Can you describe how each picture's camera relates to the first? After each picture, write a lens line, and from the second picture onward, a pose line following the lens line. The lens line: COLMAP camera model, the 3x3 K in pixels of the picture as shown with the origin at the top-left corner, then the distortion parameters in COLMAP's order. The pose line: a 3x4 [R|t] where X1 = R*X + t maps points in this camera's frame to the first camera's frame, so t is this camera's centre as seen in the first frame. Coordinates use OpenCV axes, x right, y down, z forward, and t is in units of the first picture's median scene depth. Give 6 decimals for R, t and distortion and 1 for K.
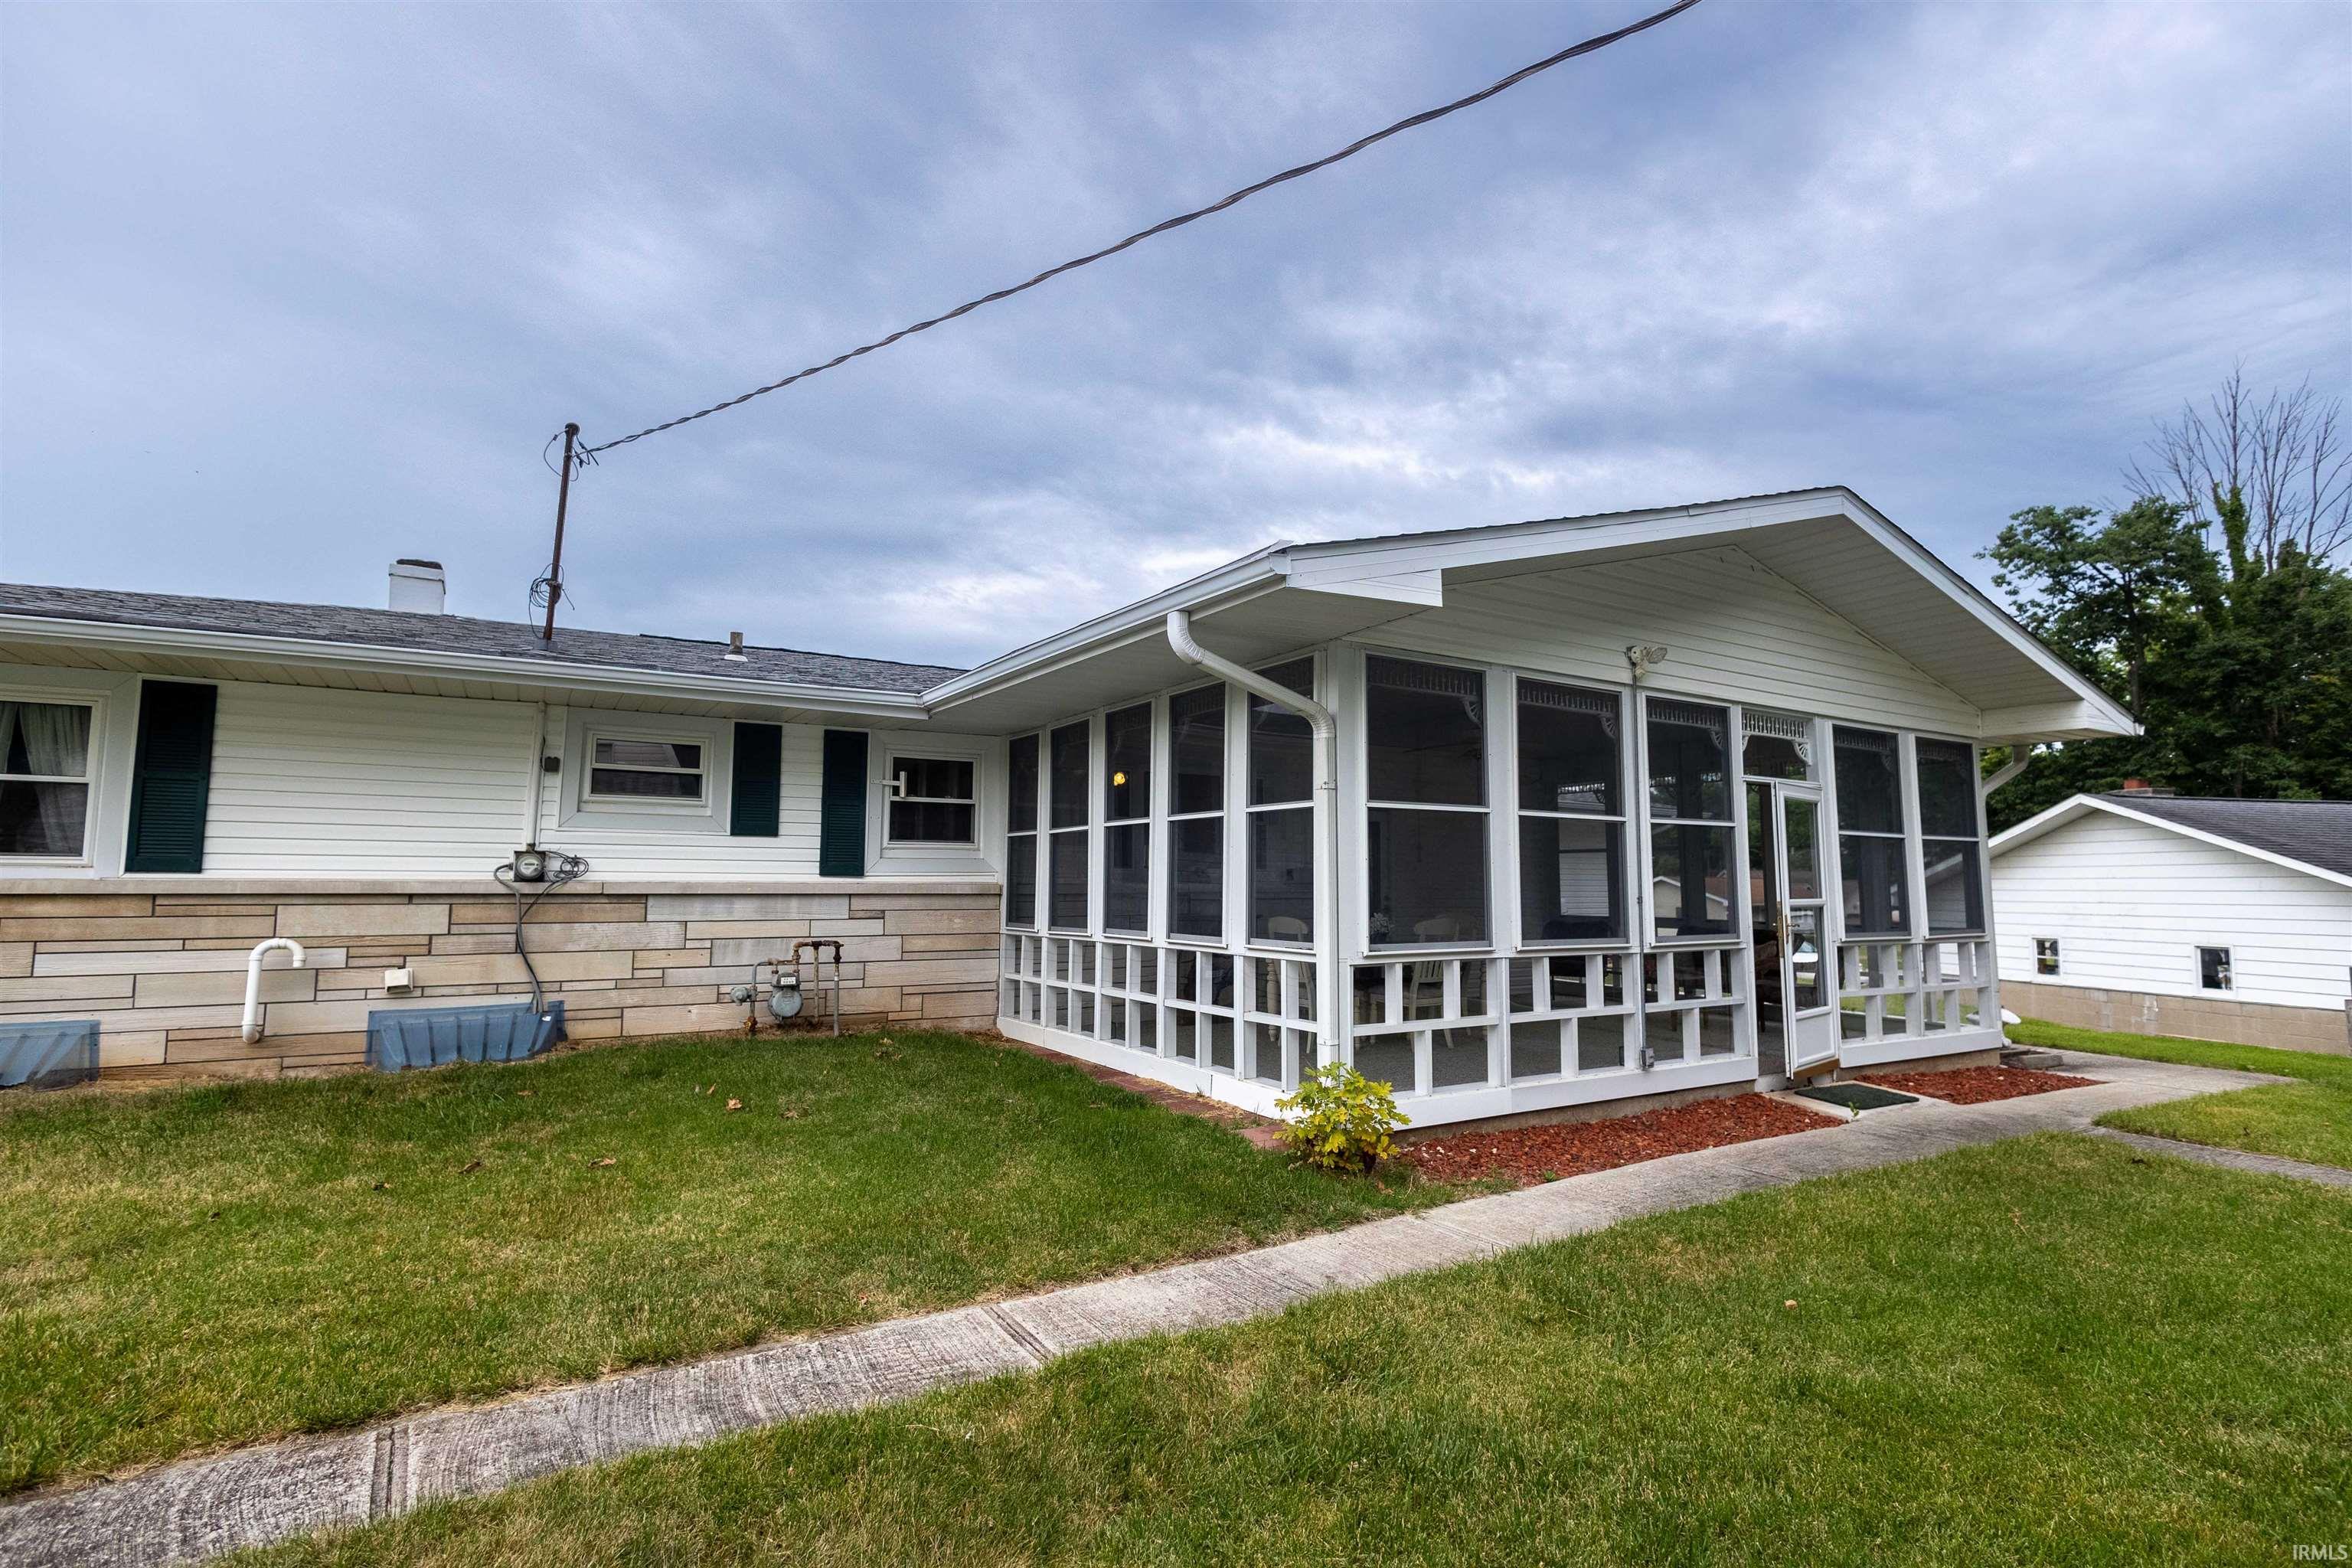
lens RADIAL K [[1089.7, 0, 1176.0], [0, 1089.7, 784.0], [0, 0, 1]] dist [0.021662, -0.009541]
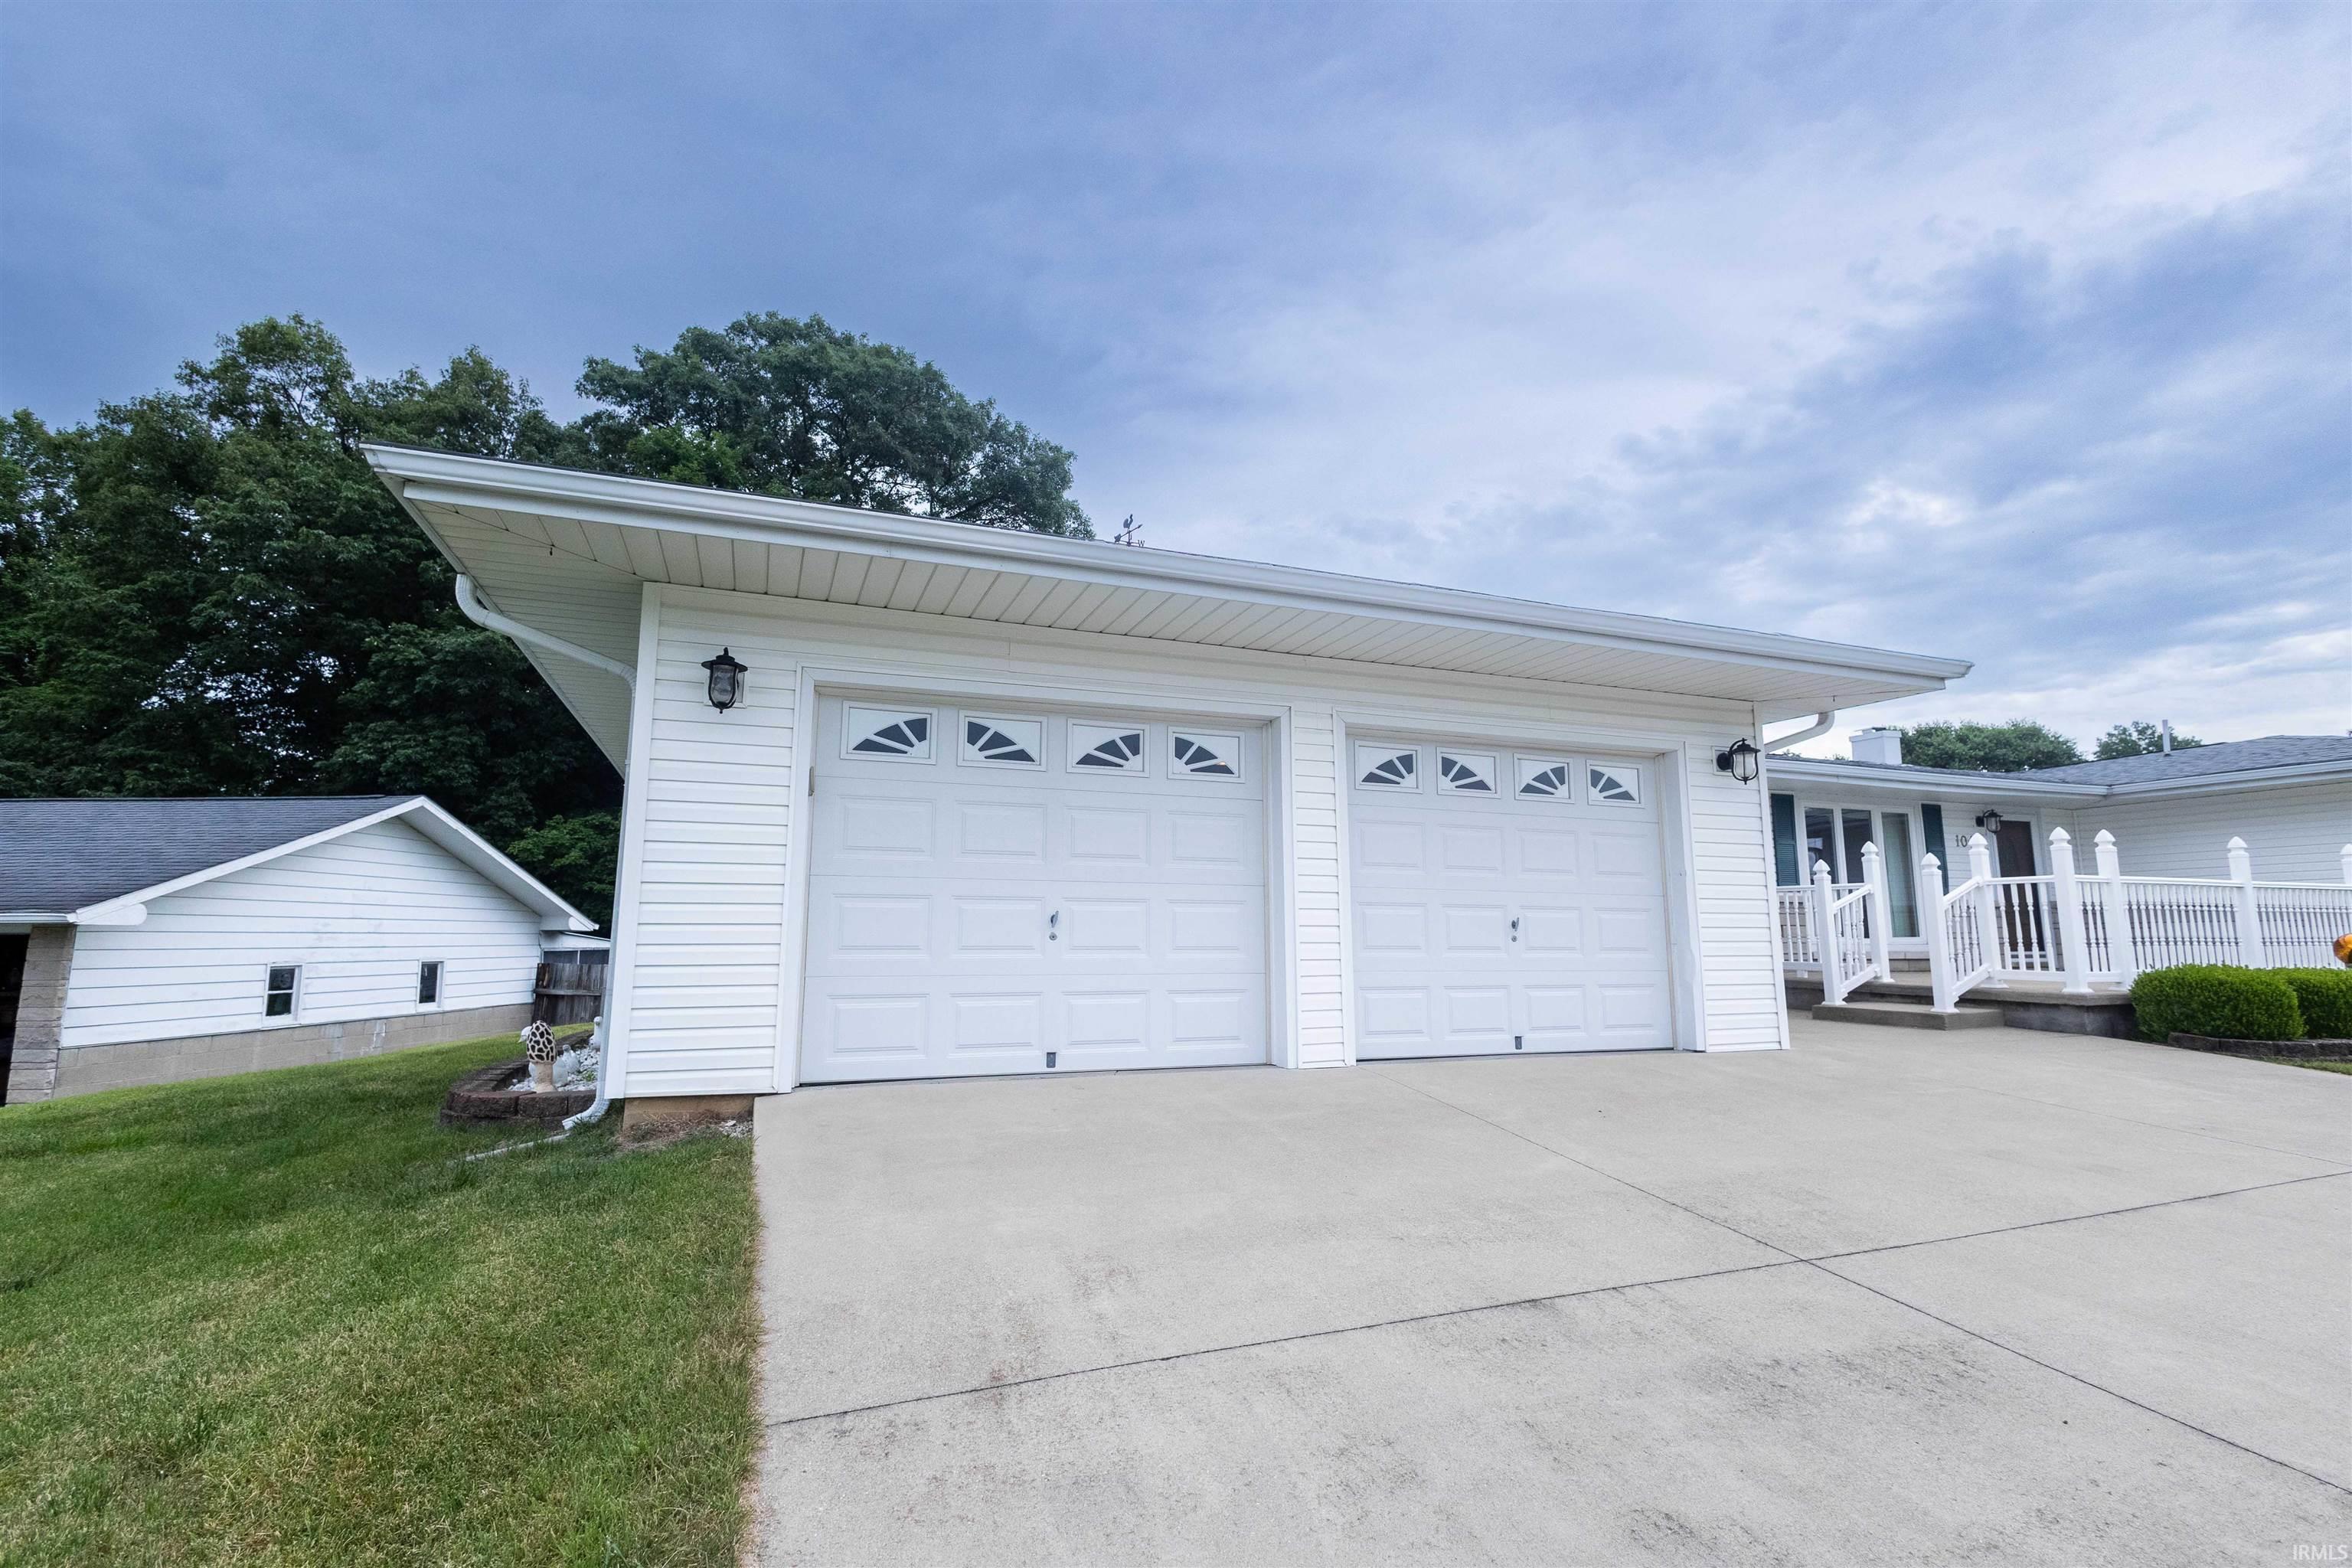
lens RADIAL K [[1085.0, 0, 1165.1], [0, 1085.0, 787.6], [0, 0, 1]] dist [0.018213, -0.011267]
pose [[-0.981416, 0.026434, 0.190061, 0.065542], [-0.018254, 0.973114, -0.229600, 0.190369], [-0.191020, -0.228803, -0.954547, 1.696398]]
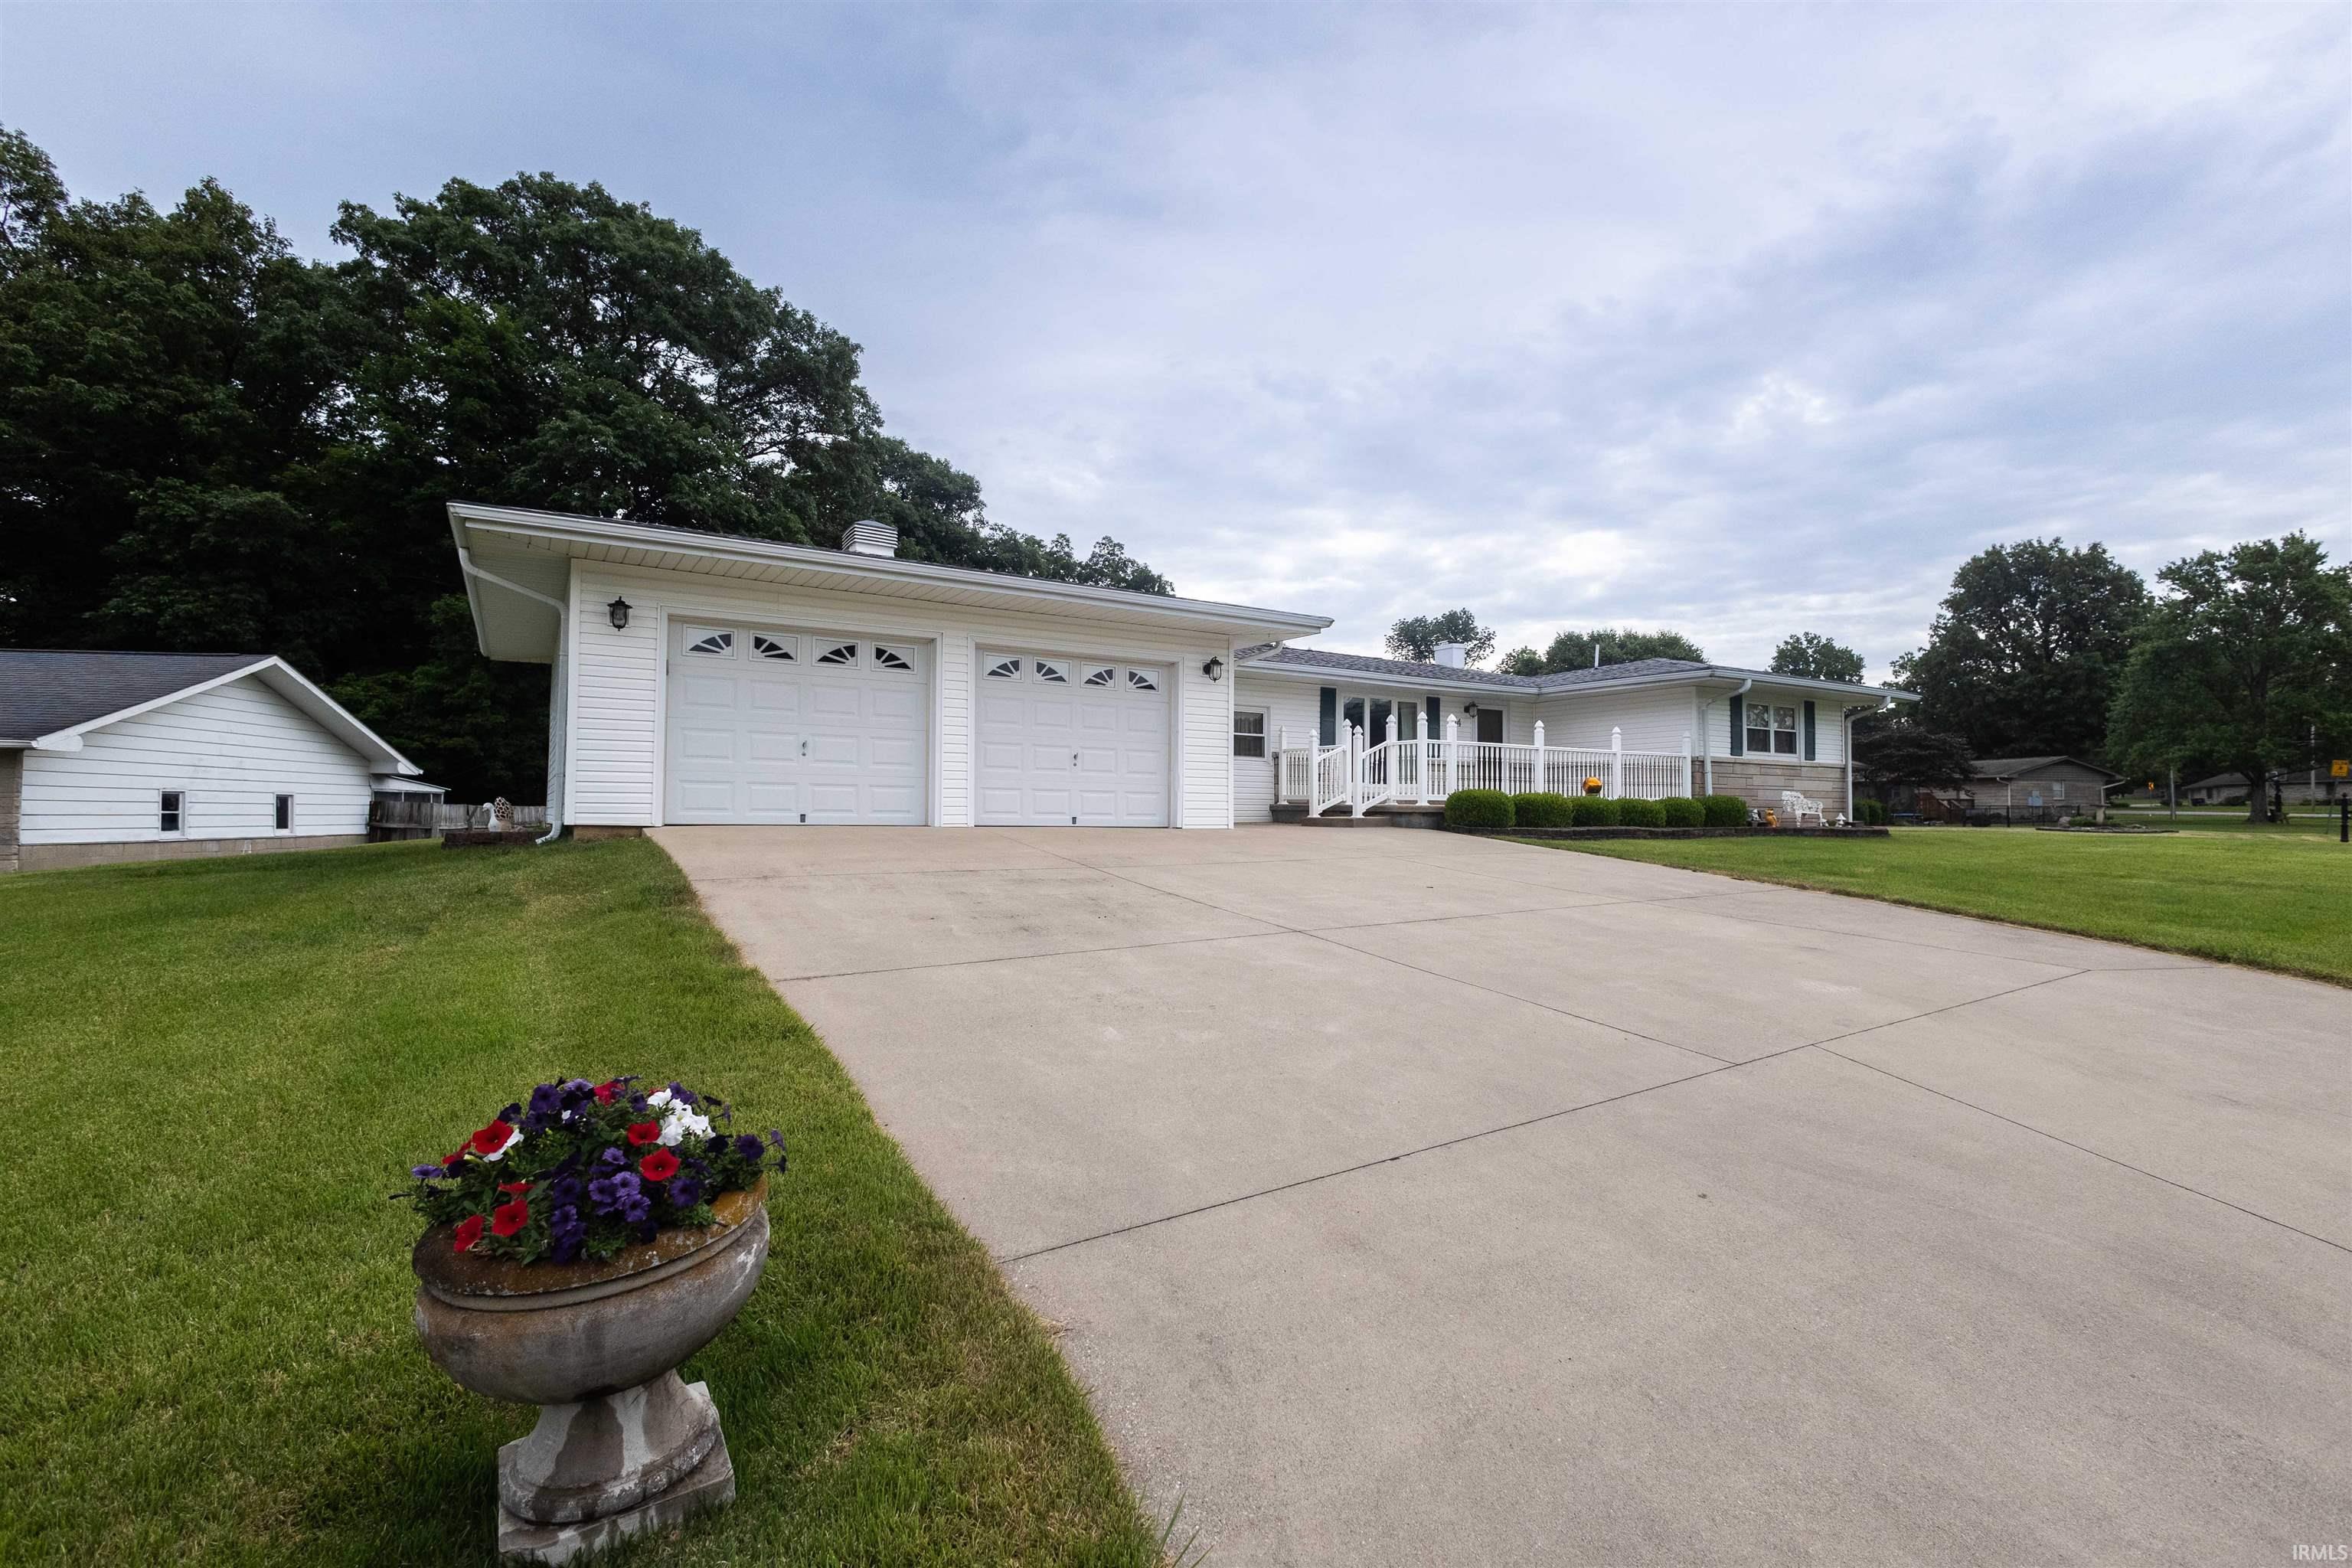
lens RADIAL K [[1089.7, 0, 1176.0], [0, 1089.7, 784.0], [0, 0, 1]] dist [0.021662, -0.009541]
pose [[-0.999936, -0.006956, 0.008919, -0.056544], [-0.008010, 0.992214, -0.124290, 0.252853], [-0.007985, -0.124354, -0.992206, 1.995363]]
